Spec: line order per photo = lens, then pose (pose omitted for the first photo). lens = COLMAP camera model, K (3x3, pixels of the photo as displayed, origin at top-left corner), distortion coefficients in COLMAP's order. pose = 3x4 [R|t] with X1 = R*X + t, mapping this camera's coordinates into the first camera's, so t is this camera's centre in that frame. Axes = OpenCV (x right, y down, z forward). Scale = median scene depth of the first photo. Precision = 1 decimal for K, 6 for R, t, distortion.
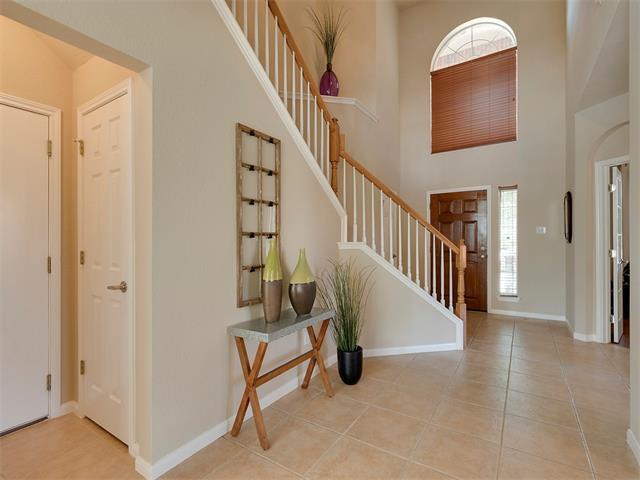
lens RADIAL K [[308.5, 0, 321.0], [0, 308.5, 240.0], [0, 0, 1]] dist [0.000132, -0.000126]
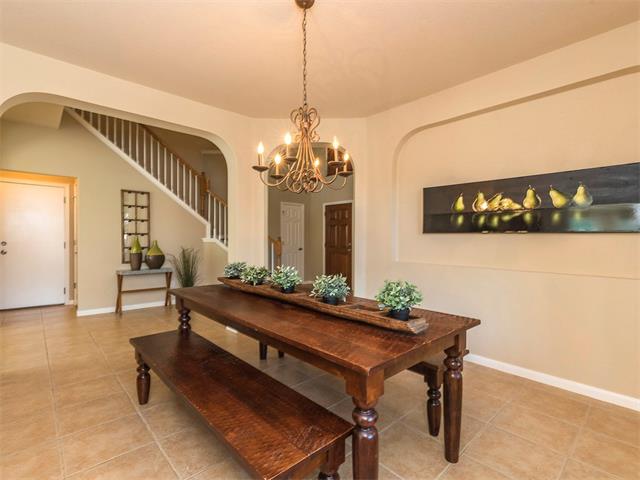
lens RADIAL K [[308.5, 0, 318.7], [0, 308.5, 238.9], [0, 0, 1]] dist [0.000132, -0.000126]
pose [[0.970477, 0.012944, -0.240847, 1.754783], [-0.011953, 0.999913, 0.005577, -0.008358], [0.240898, -0.002533, 0.970547, -0.969542]]
